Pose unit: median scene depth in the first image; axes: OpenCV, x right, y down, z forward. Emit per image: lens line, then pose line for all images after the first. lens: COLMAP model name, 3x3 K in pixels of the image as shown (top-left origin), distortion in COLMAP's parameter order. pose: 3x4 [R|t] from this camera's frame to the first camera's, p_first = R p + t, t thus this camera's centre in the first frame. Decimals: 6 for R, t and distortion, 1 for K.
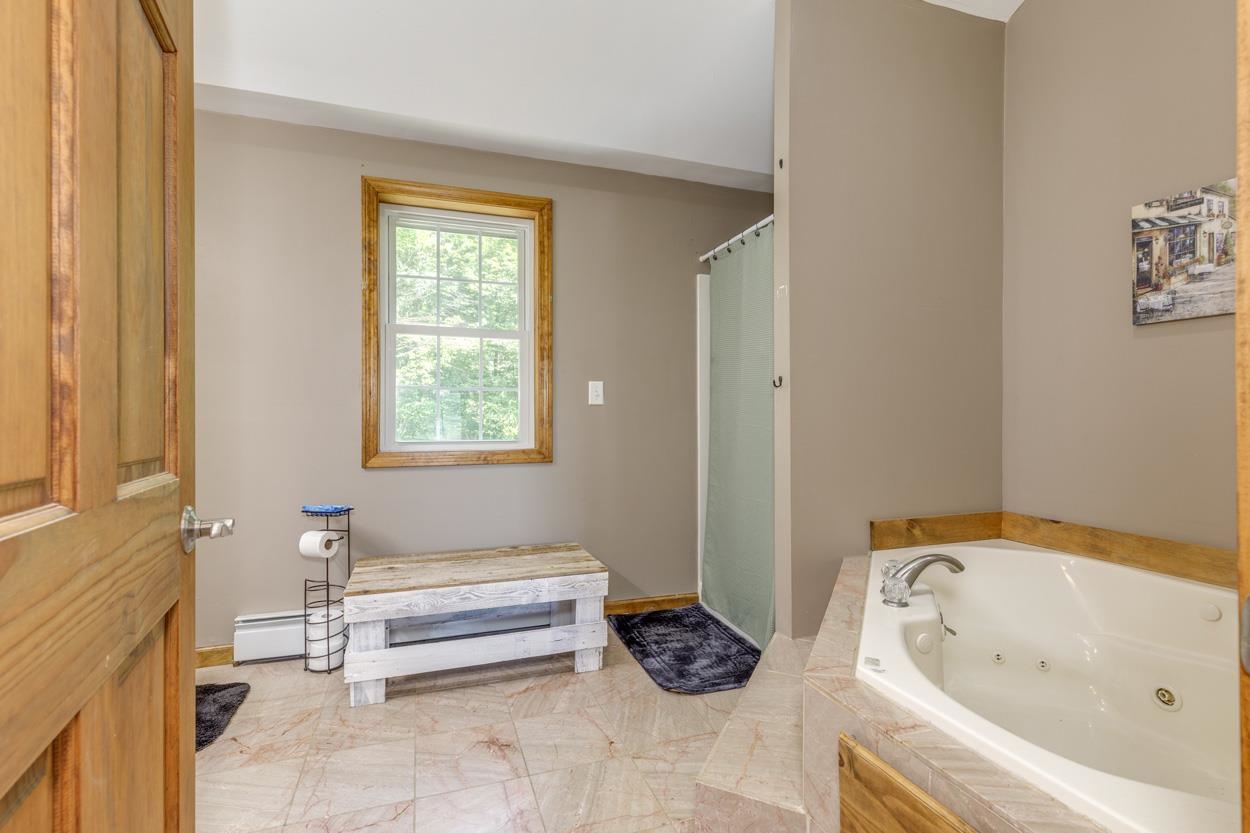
lens RADIAL K [[564.4, 0, 616.7], [0, 564.4, 417.6], [0, 0, 1]] dist [0.000646, -0.000406]
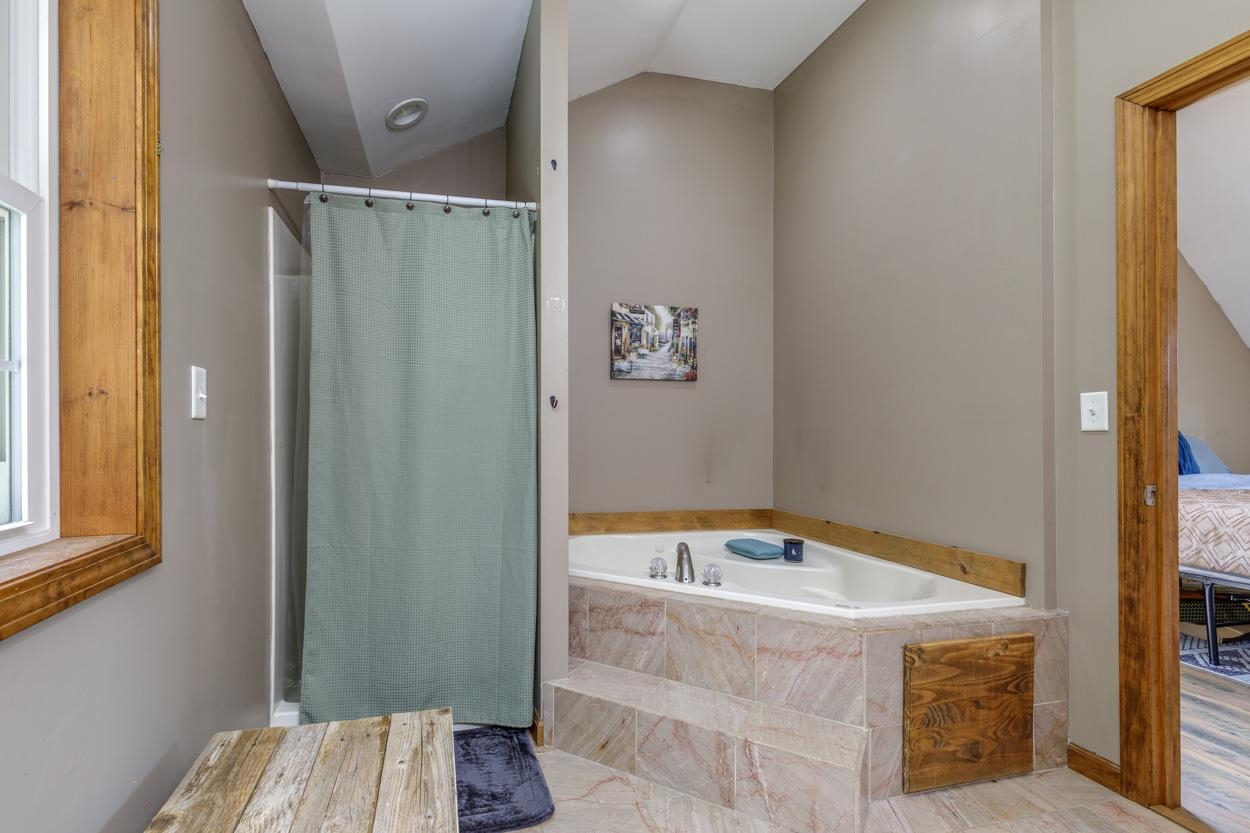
lens RADIAL K [[564.4, 0, 616.7], [0, 564.4, 417.6], [0, 0, 1]] dist [0.000646, -0.000406]
pose [[0.083350, 0.025414, 0.996196, -0.665775], [0.000581, 0.999673, -0.025552, -0.015631], [-0.996520, 0.002708, 0.083308, 0.900104]]
